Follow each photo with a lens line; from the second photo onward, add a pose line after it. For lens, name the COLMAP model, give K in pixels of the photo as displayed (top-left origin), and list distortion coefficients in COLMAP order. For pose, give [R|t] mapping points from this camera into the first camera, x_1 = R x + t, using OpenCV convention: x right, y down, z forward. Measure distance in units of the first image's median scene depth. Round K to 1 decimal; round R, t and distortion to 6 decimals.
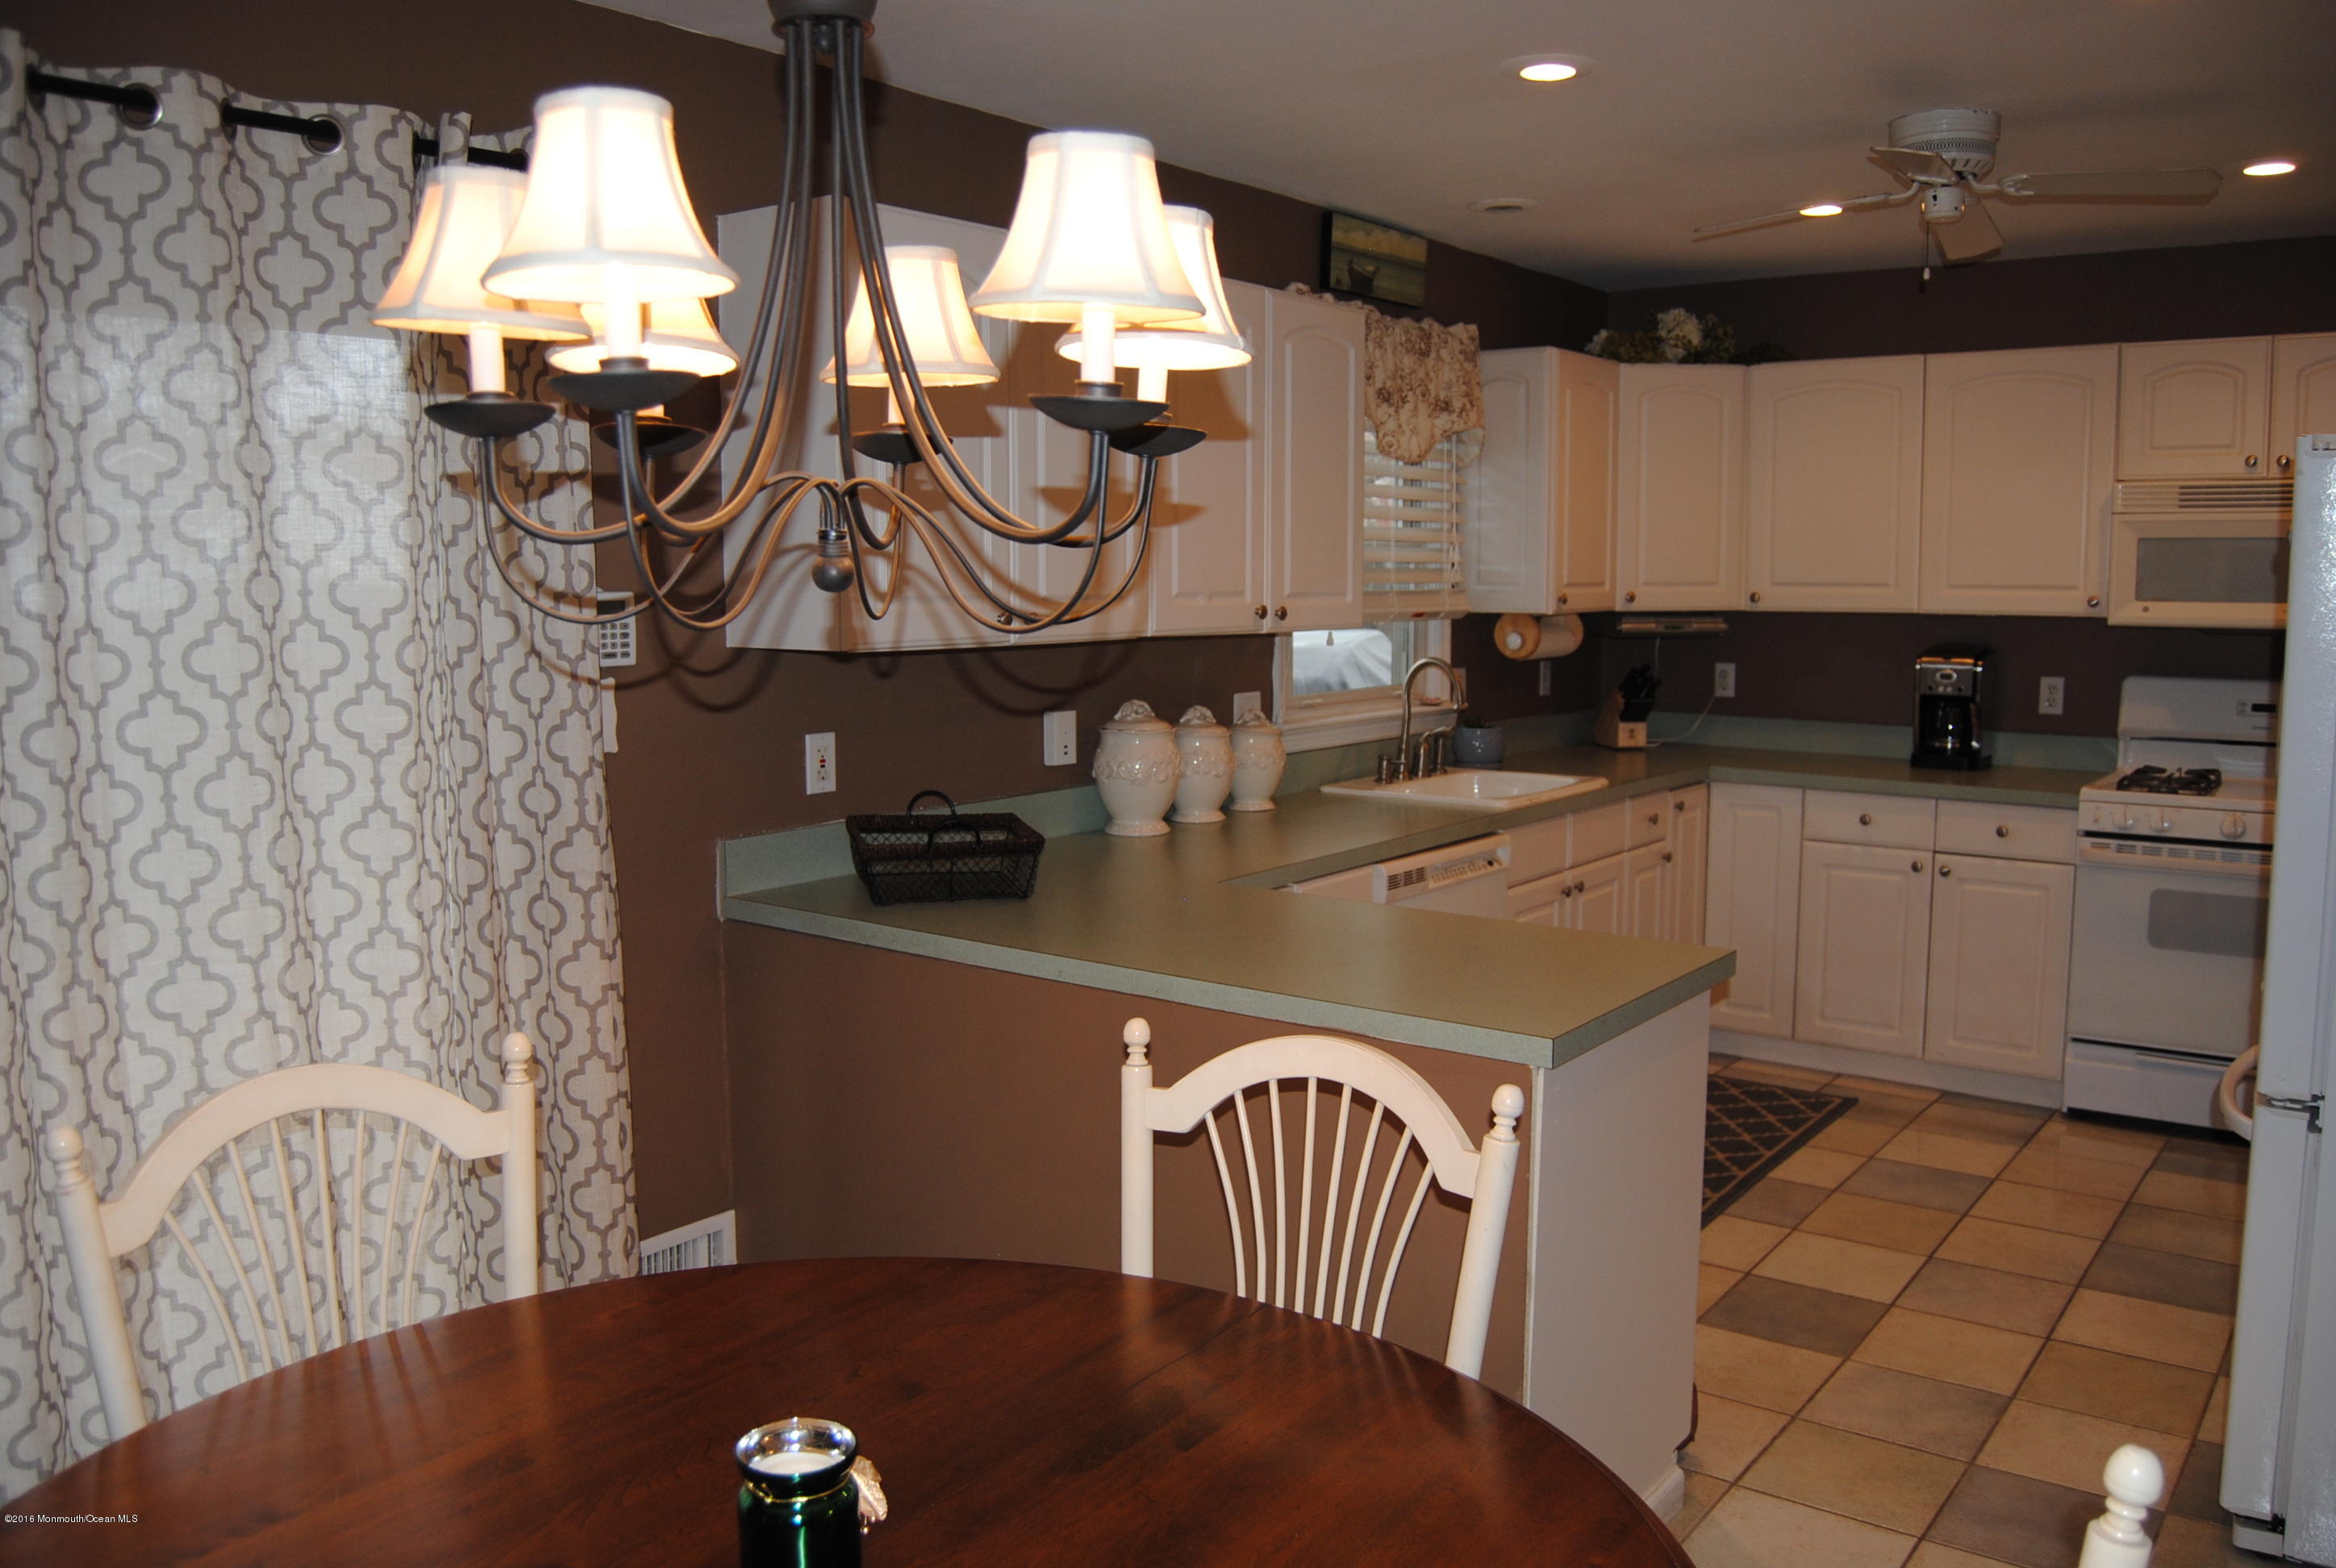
lens RADIAL K [[1826.5, 0, 1181.1], [0, 1826.5, 776.5], [0, 0, 1]] dist [-0.098362, 0.034789]
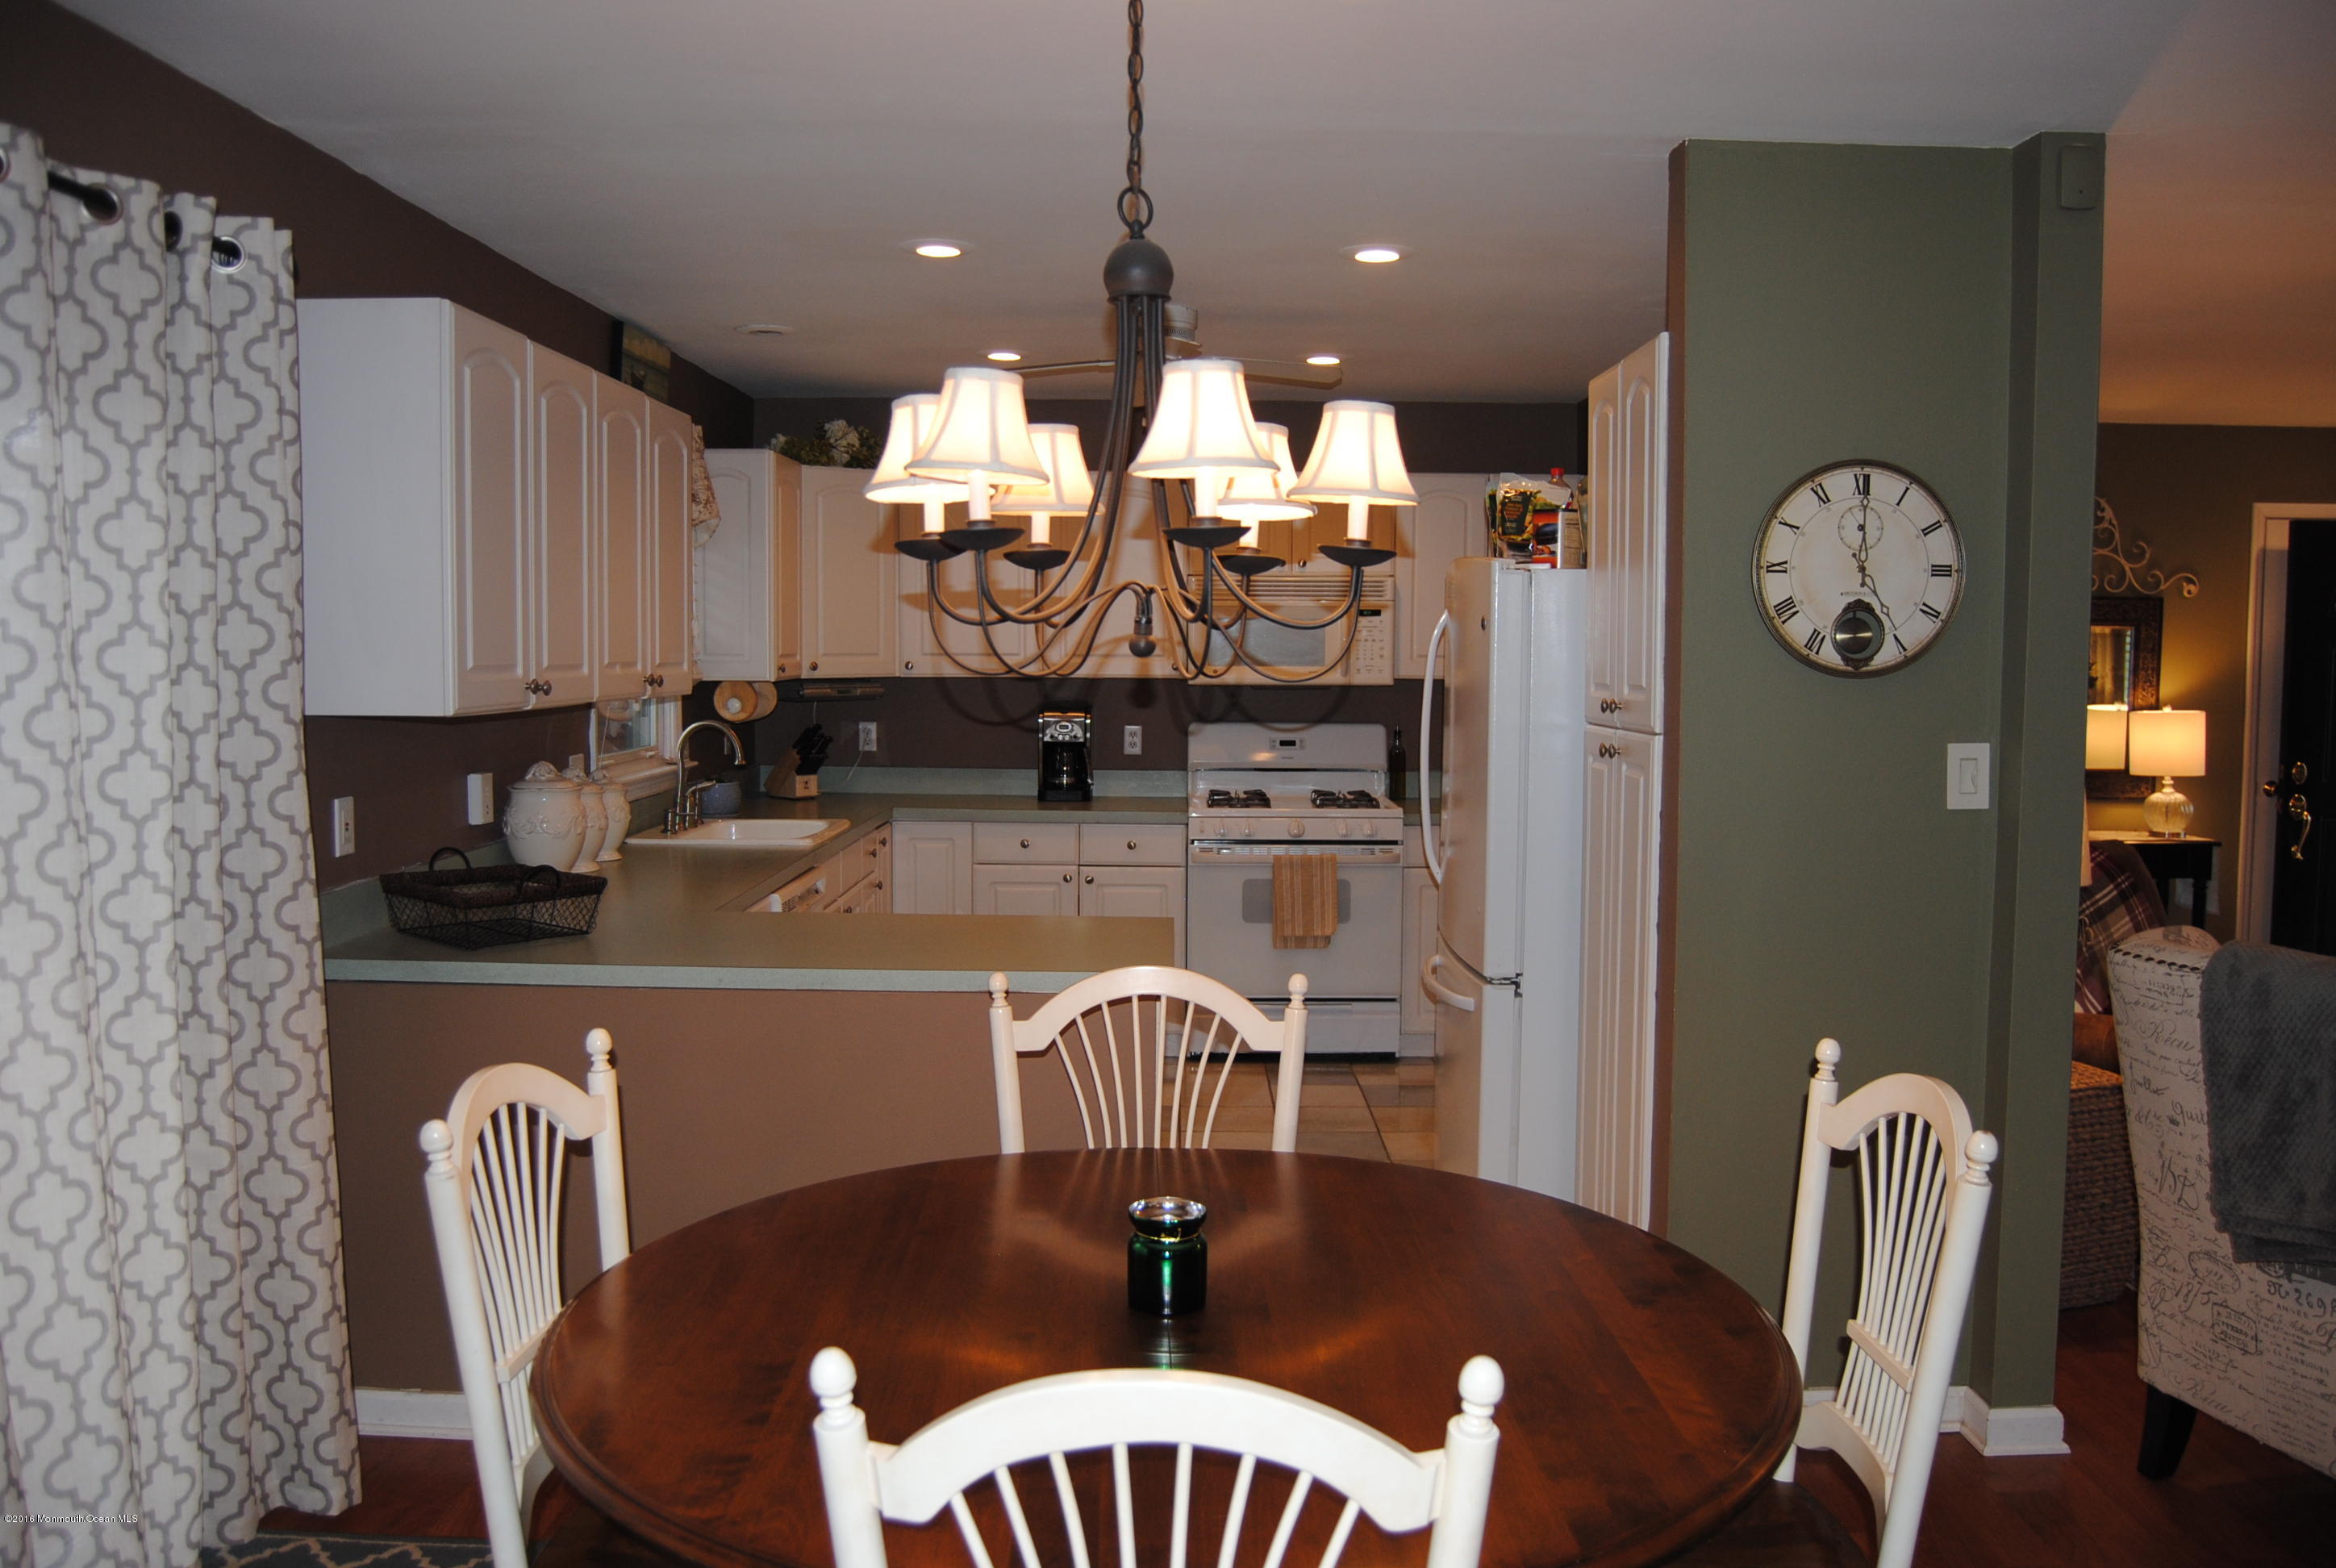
lens RADIAL K [[1826.5, 0, 1185.6], [0, 1826.5, 774.4], [0, 0, 1]] dist [-0.098362, 0.034789]
pose [[0.797524, -0.036191, 0.602200, -0.366665], [0.060543, 0.997961, -0.020206, 0.010975], [-0.600241, 0.052574, 0.798089, -0.089246]]
